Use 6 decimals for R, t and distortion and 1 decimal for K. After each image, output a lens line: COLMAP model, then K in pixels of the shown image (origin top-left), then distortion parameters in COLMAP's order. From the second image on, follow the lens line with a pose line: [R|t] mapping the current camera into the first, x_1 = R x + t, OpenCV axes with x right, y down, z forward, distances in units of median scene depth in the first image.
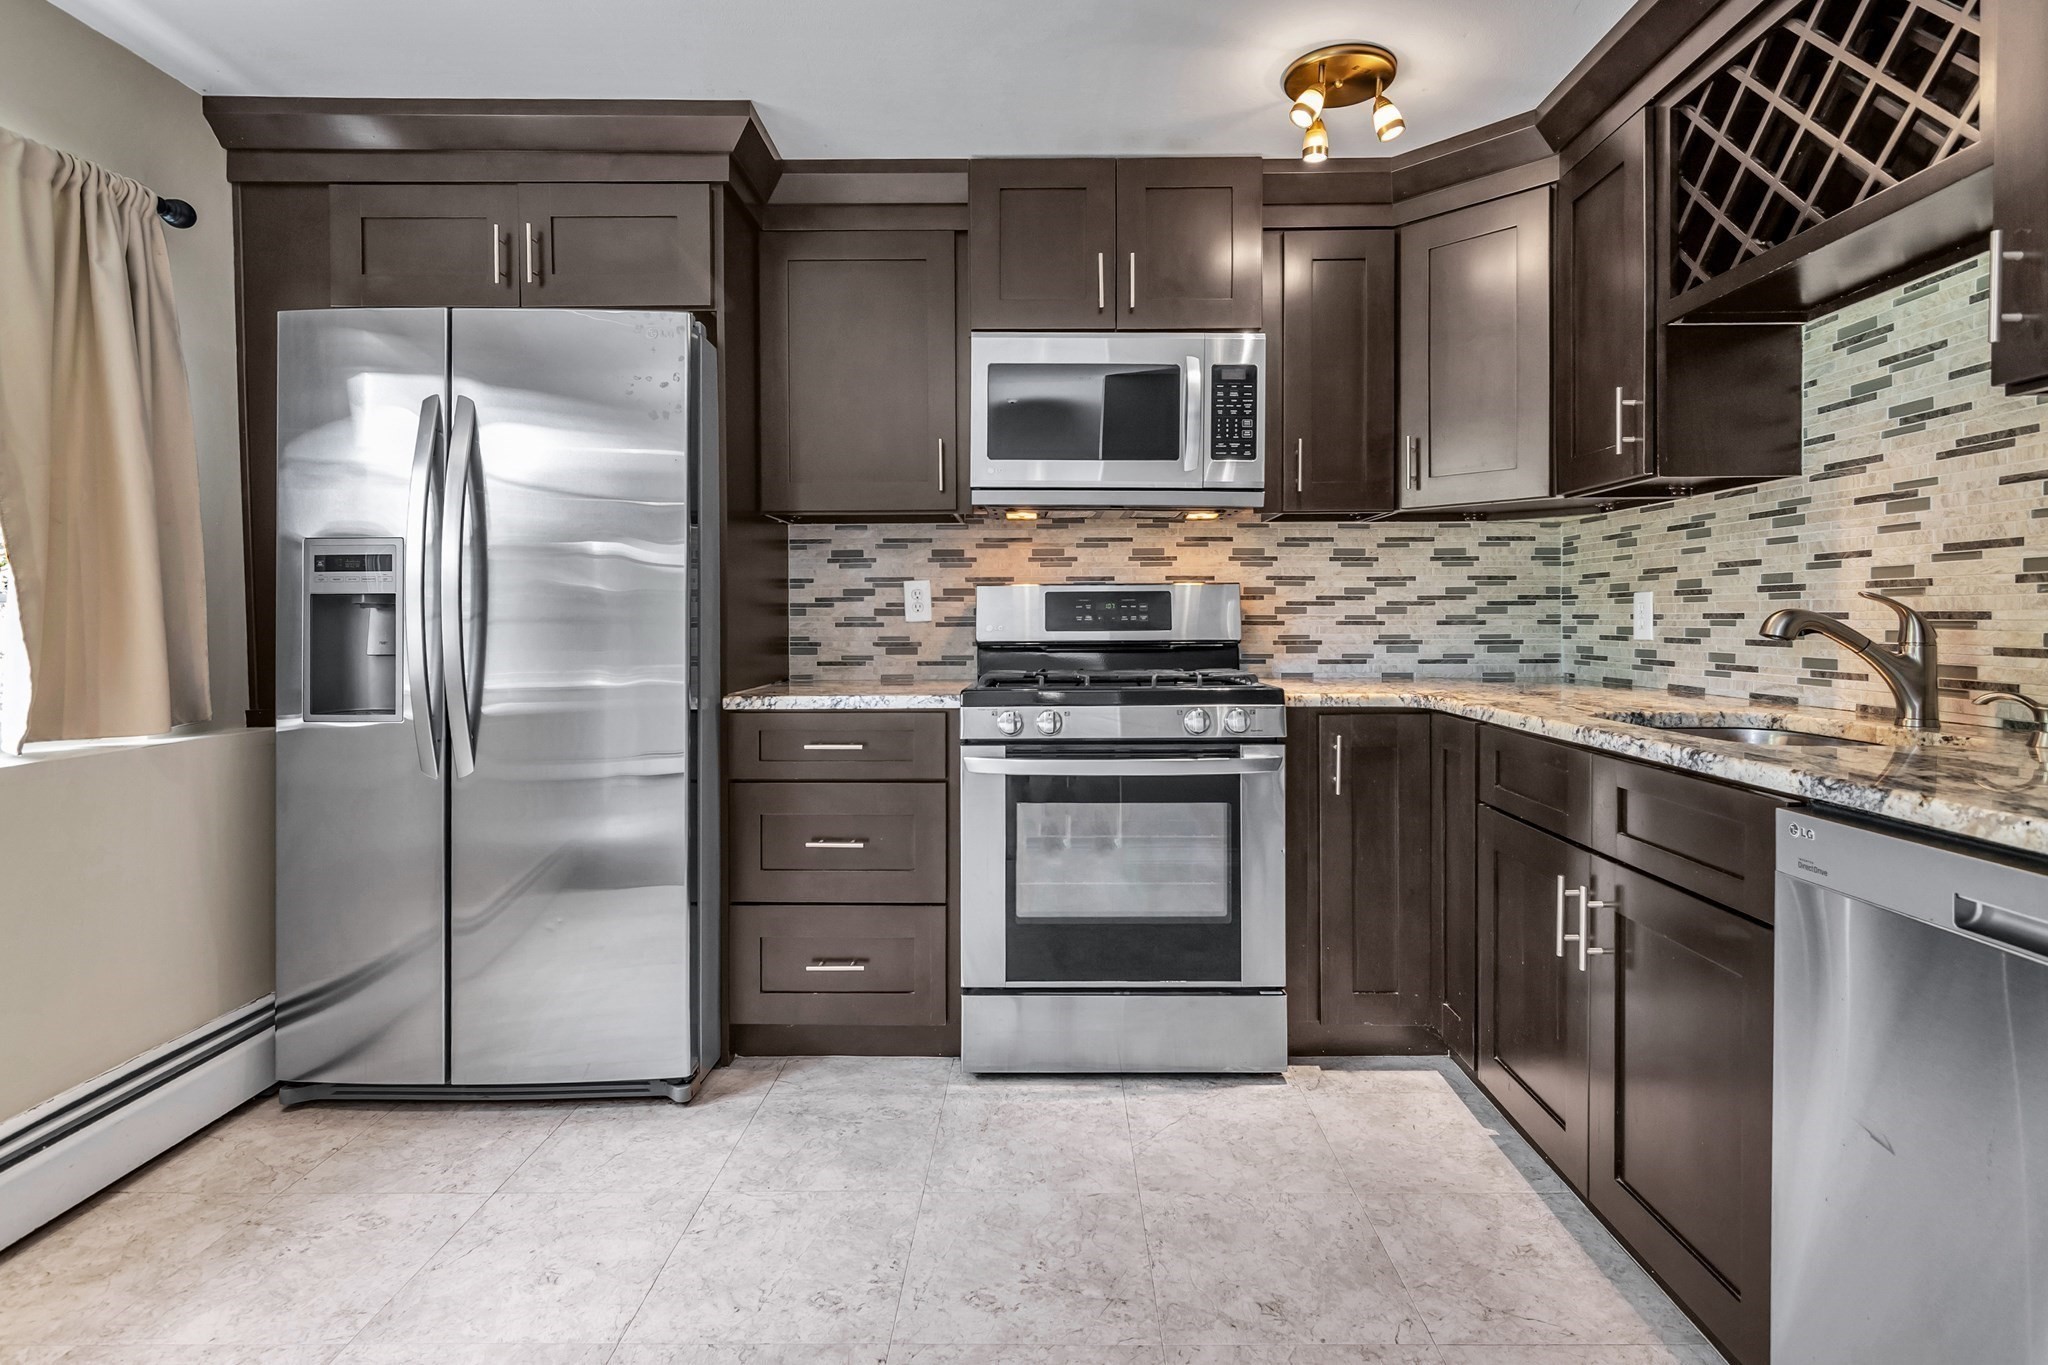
lens RADIAL K [[1022.9, 0, 1032.0], [0, 1022.9, 606.8], [0, 0, 1]] dist [0.003253, -0.002022]
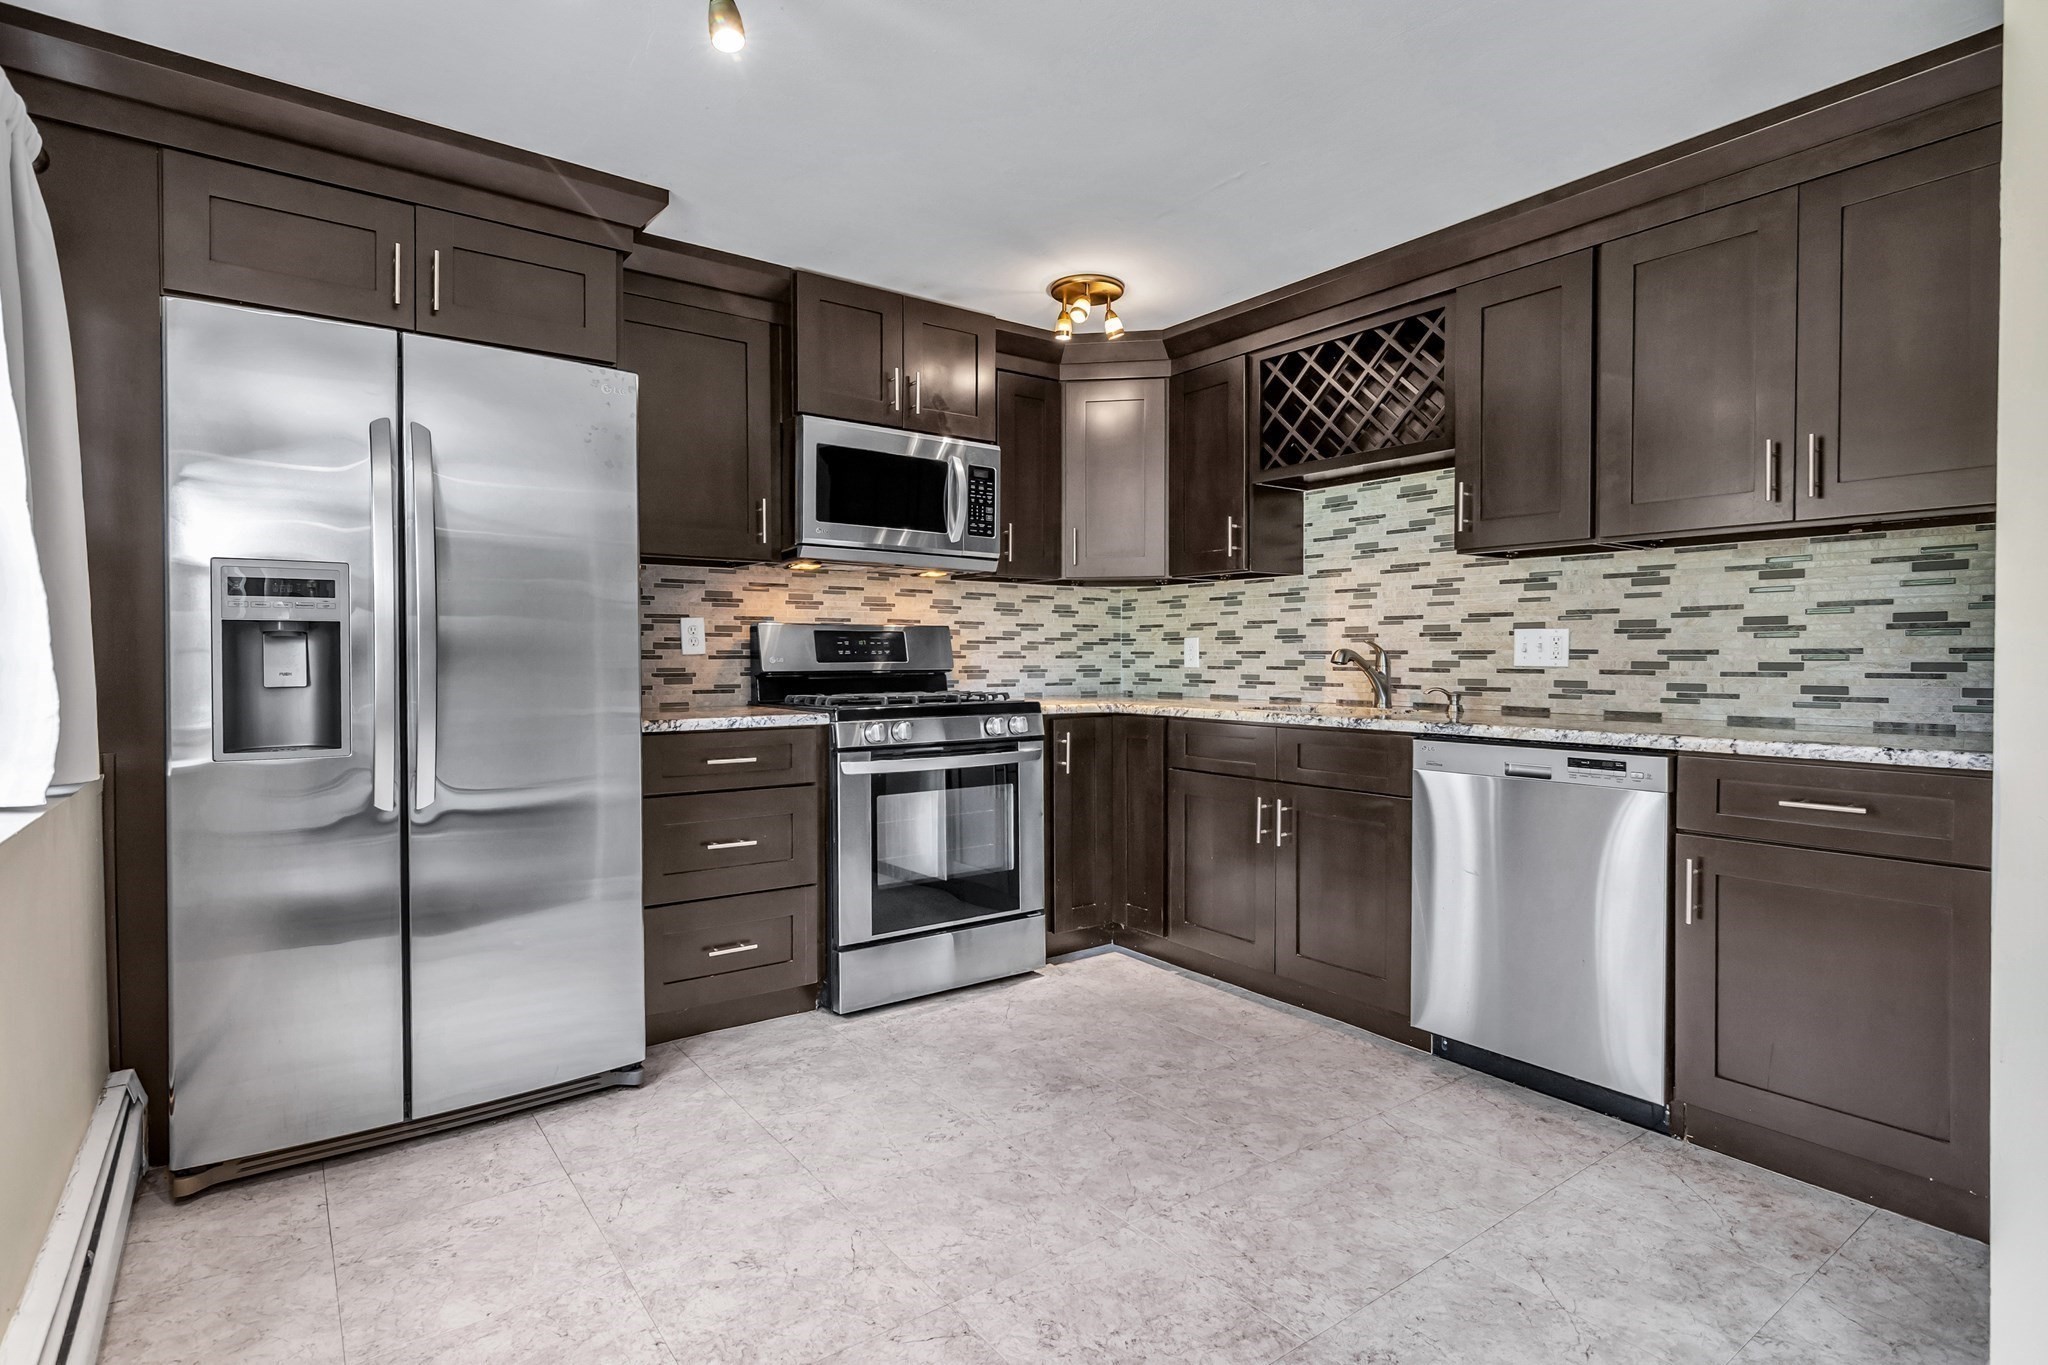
lens RADIAL K [[1022.9, 0, 983.7], [0, 1022.9, 638.7], [0, 0, 1]] dist [0.003253, -0.002022]
pose [[0.811506, 0.013037, 0.584199, -0.687675], [-0.009734, 0.999914, -0.008793, 0.005404], [-0.584263, 0.001449, 0.811563, -0.122457]]
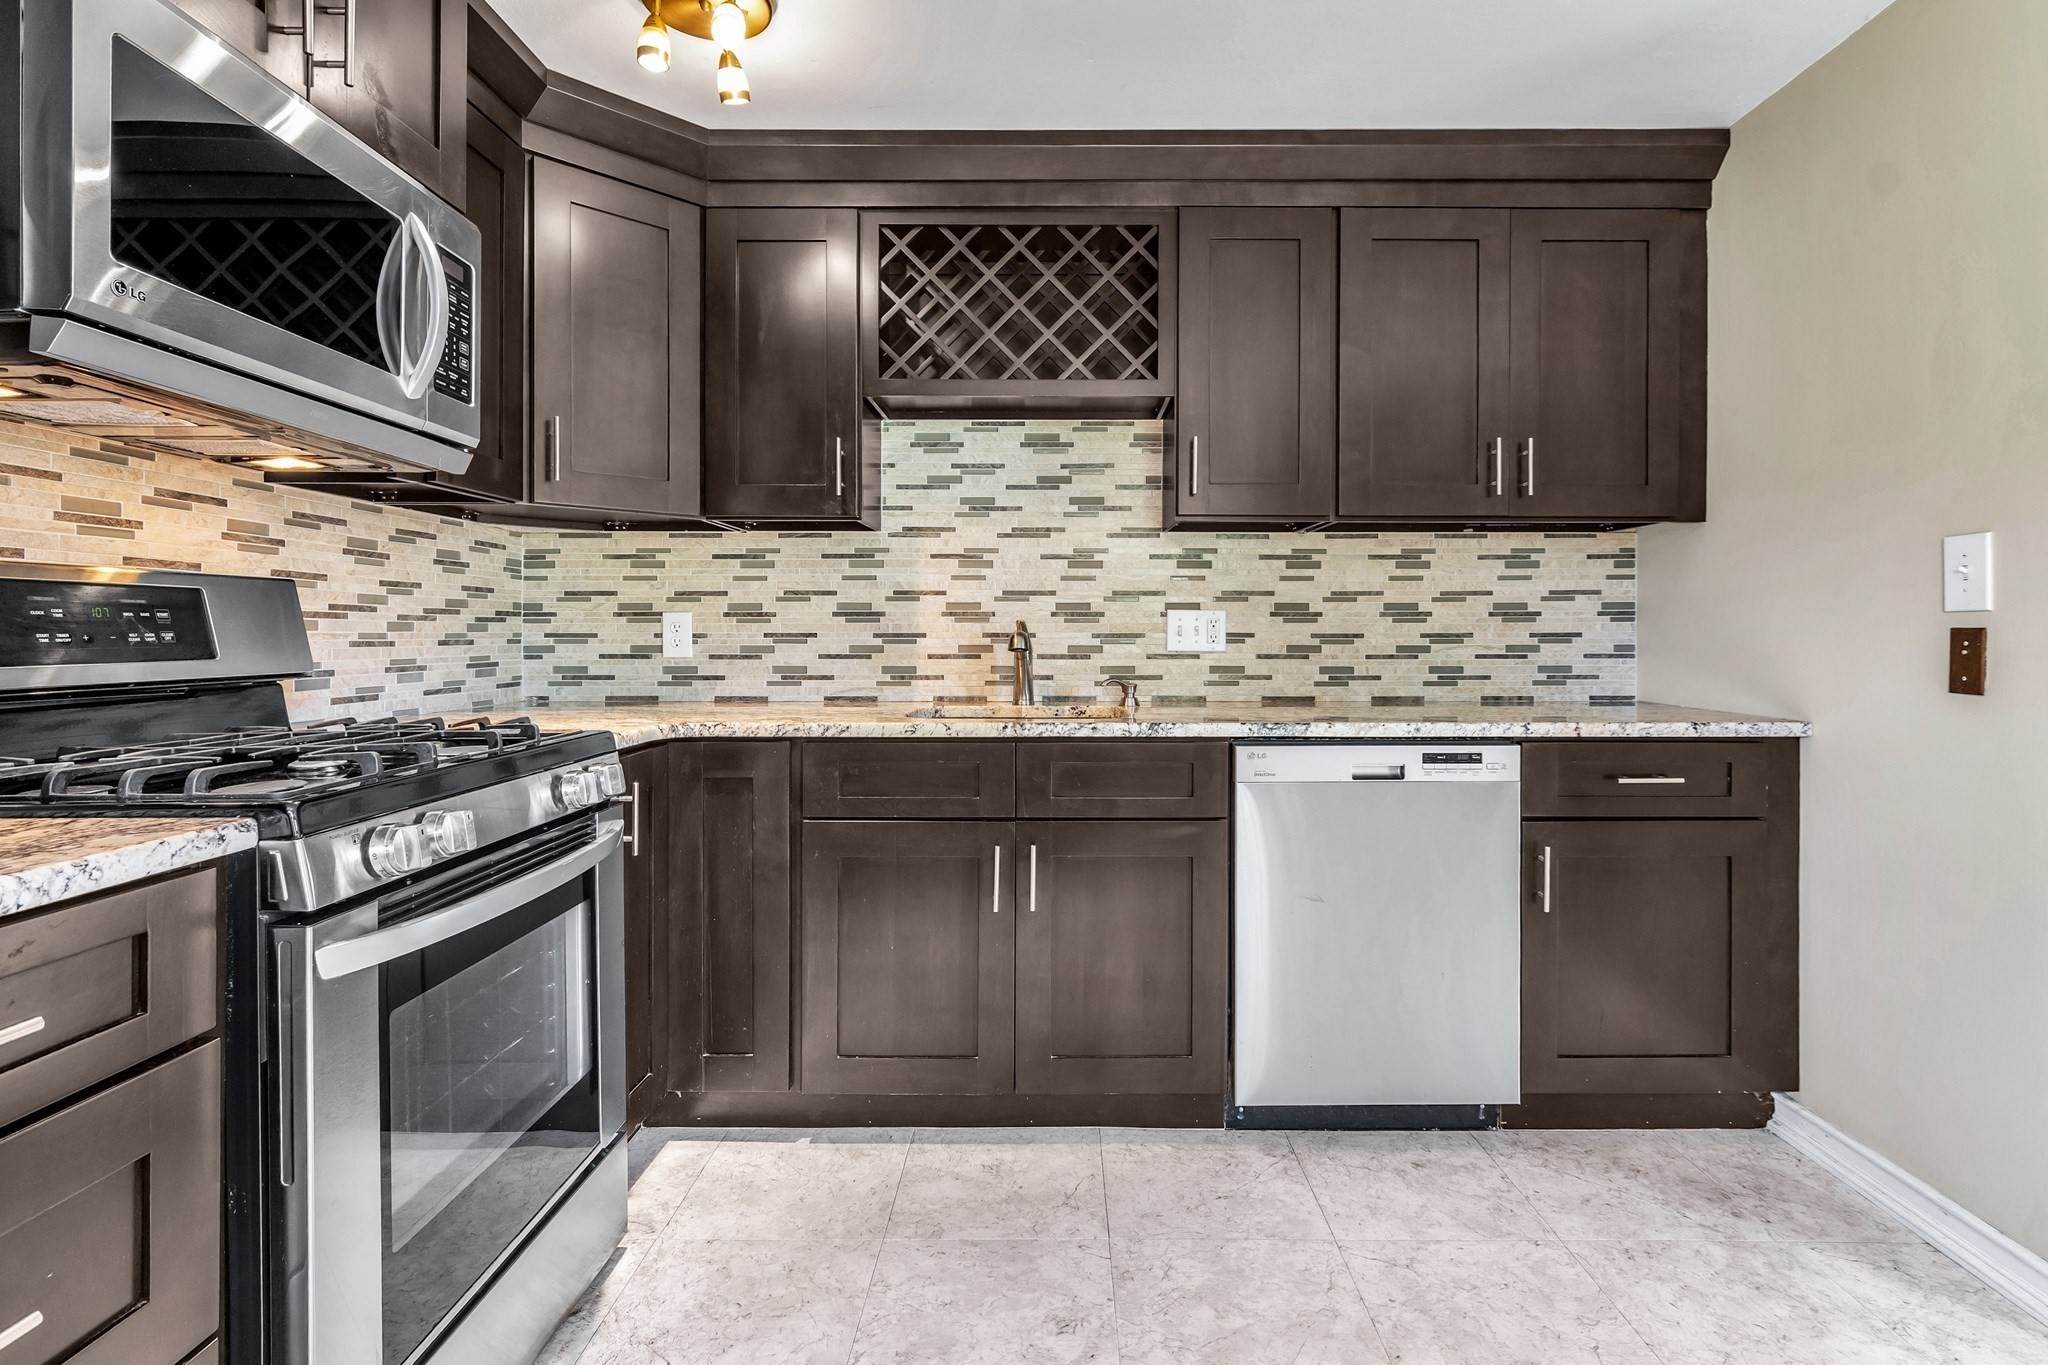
lens RADIAL K [[1022.9, 0, 1047.9], [0, 1022.9, 619.8], [0, 0, 1]] dist [0.003253, -0.002022]
pose [[-0.012818, 0.016411, 0.999783, -0.541190], [-0.011282, 0.999799, -0.016555, 0.007555], [-0.999854, -0.011492, -0.012630, 0.720855]]
